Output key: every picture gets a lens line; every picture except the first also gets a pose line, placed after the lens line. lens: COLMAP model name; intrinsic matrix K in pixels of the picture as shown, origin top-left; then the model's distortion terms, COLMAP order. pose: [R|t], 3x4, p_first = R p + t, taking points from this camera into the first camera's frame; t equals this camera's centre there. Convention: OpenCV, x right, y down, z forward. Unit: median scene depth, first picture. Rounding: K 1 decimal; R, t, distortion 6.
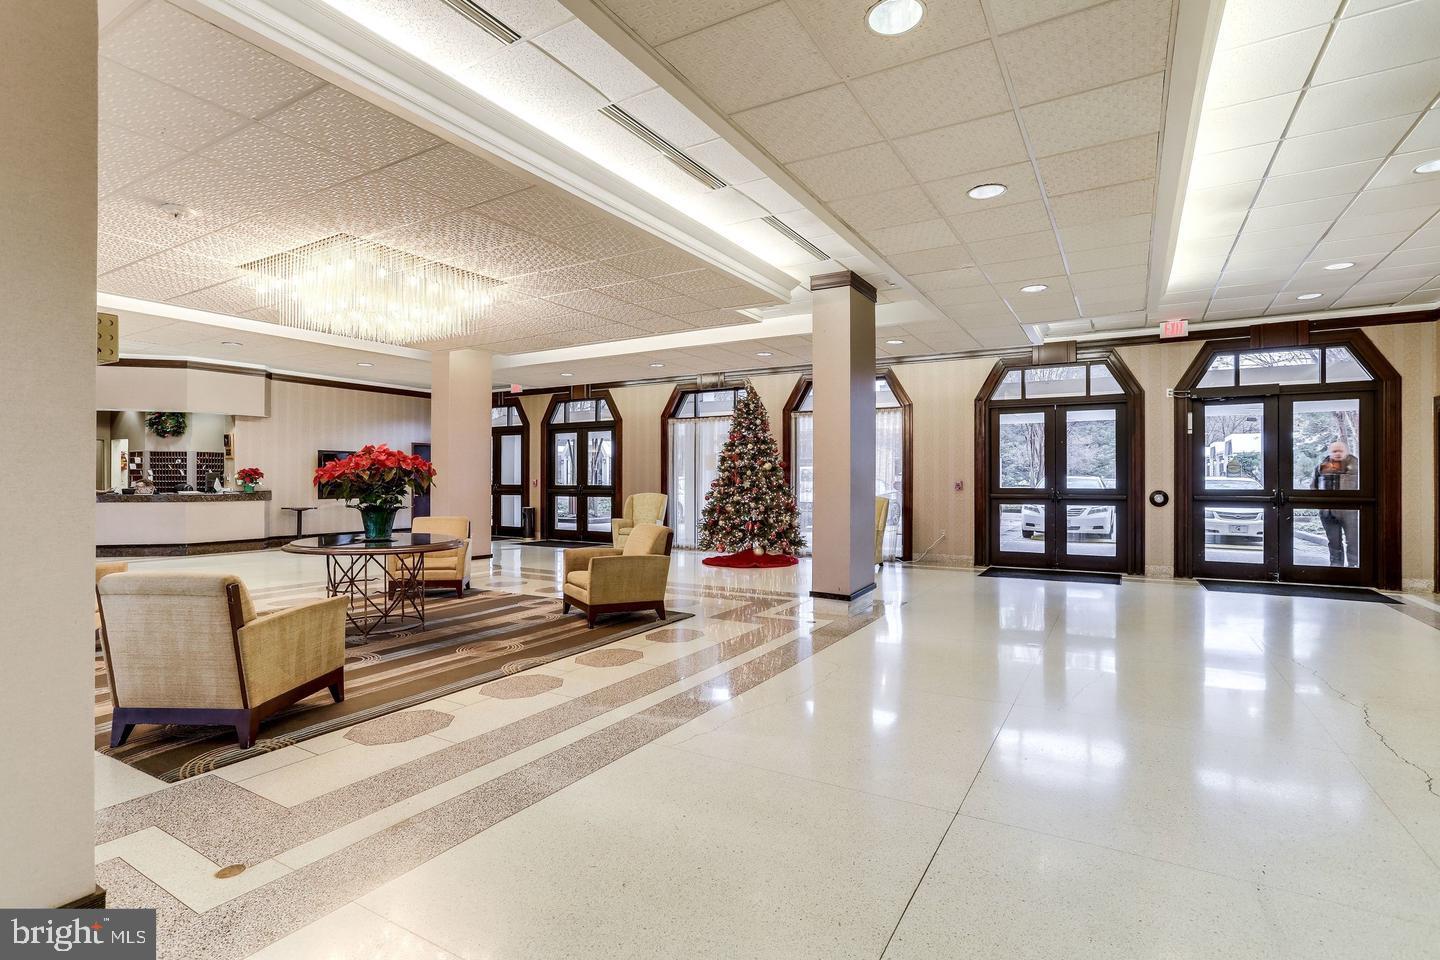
lens RADIAL K [[692.2, 0, 719.6], [0, 692.2, 474.0], [0, 0, 1]] dist [0.001126, -0.000257]
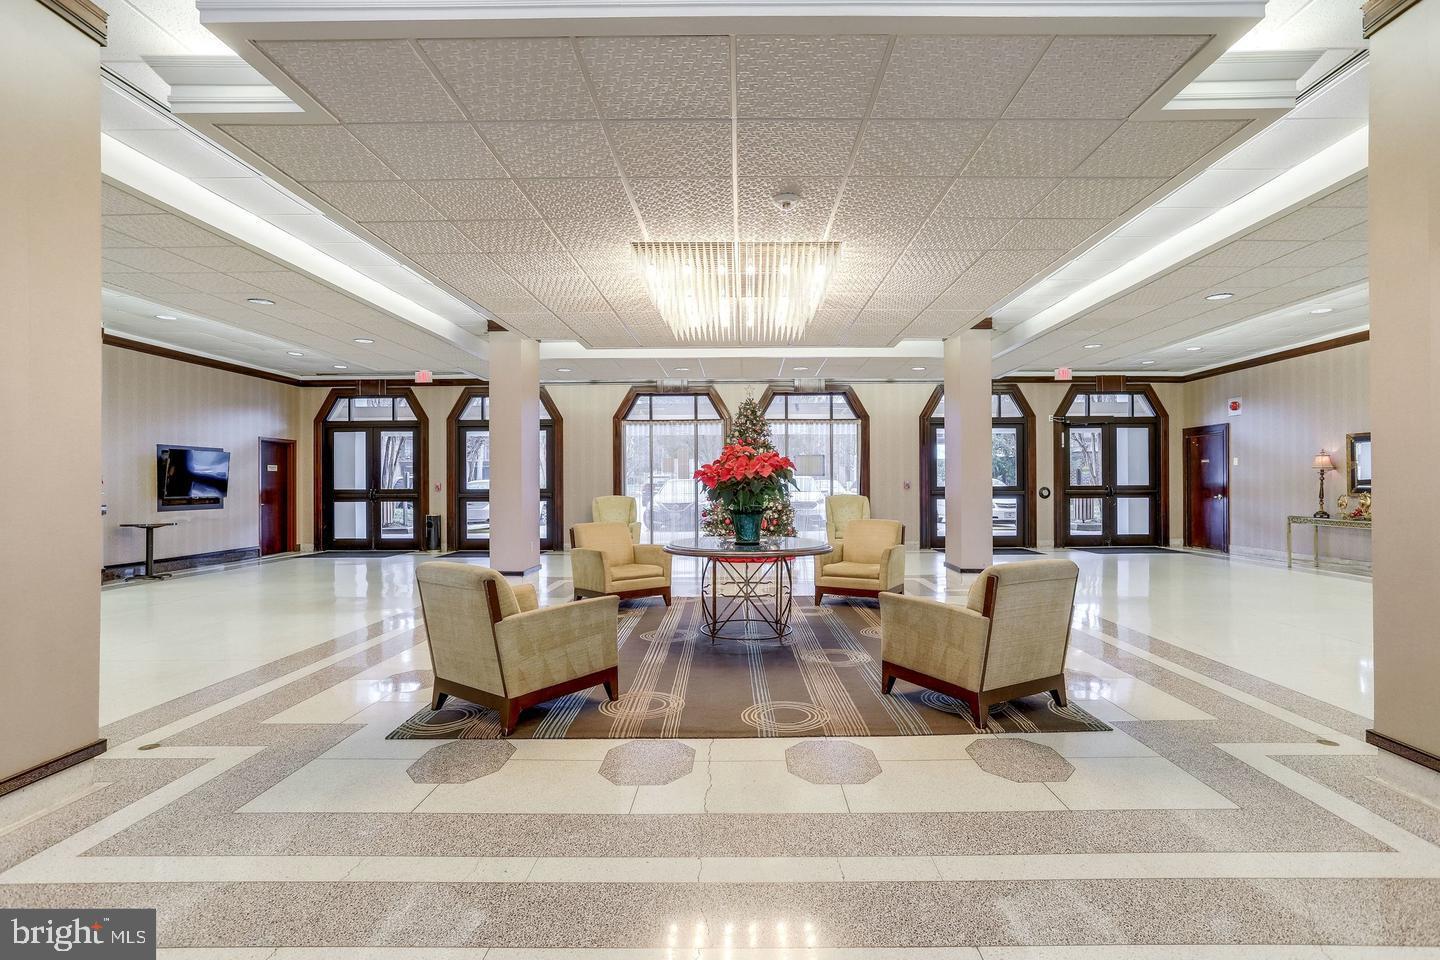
lens RADIAL K [[583.9, 0, 722.8], [0, 583.9, 479.8], [0, 0, 1]] dist [-0.016308, -0.000141]
pose [[0.865504, -0.004519, 0.500882, -0.464076], [0.002515, 0.999986, 0.004676, 0.001850], [-0.500896, -0.002788, 0.865503, 0.264653]]
